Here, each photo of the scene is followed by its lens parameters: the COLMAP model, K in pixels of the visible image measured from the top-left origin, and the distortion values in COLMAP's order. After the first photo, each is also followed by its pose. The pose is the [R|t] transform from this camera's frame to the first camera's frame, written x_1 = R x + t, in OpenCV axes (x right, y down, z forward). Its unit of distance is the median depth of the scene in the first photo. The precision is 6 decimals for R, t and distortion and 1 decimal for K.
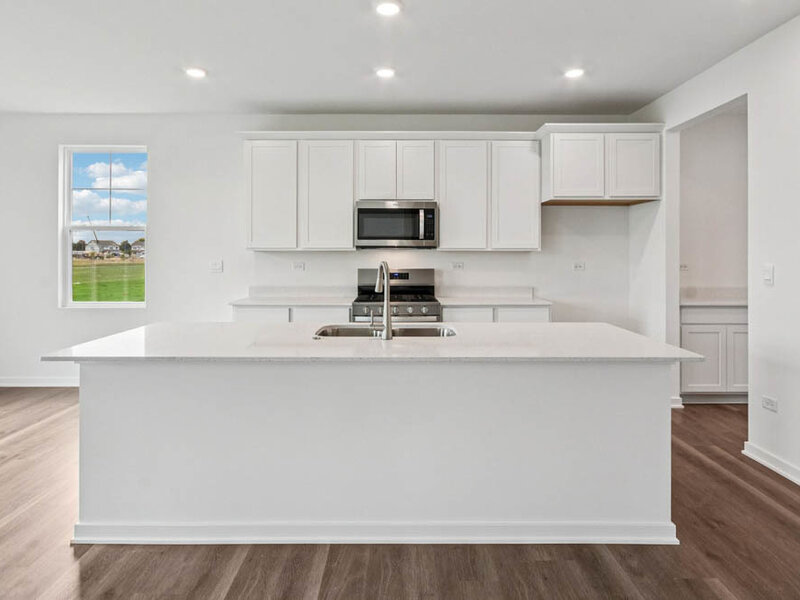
lens RADIAL K [[484.4, 0, 427.2], [0, 484.4, 327.2], [0, 0, 1]] dist [-0.000038, 0.001297]
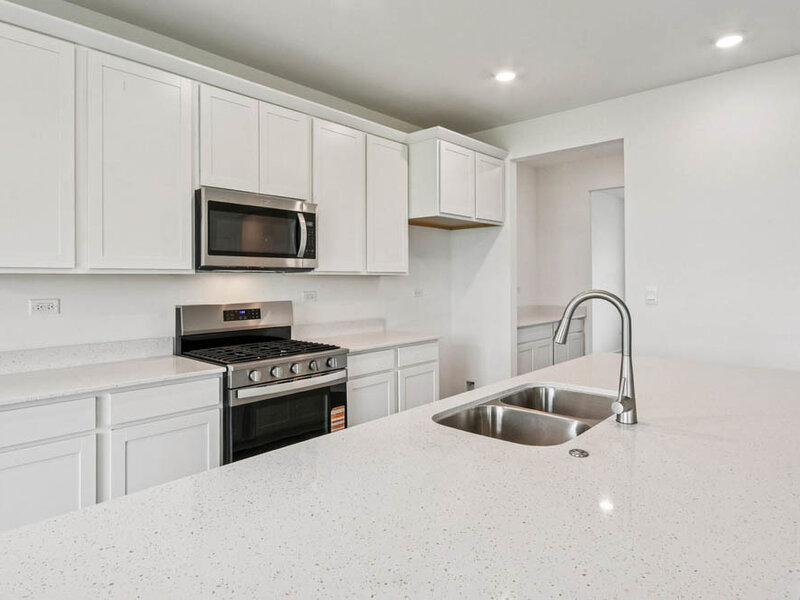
lens RADIAL K [[484.4, 0, 427.2], [0, 484.4, 327.2], [0, 0, 1]] dist [-0.000038, 0.001297]
pose [[0.677889, -0.077098, 0.731111, -0.385104], [0.113827, 0.993500, -0.000773, -0.065731], [-0.726299, 0.083744, 0.682258, 0.426002]]
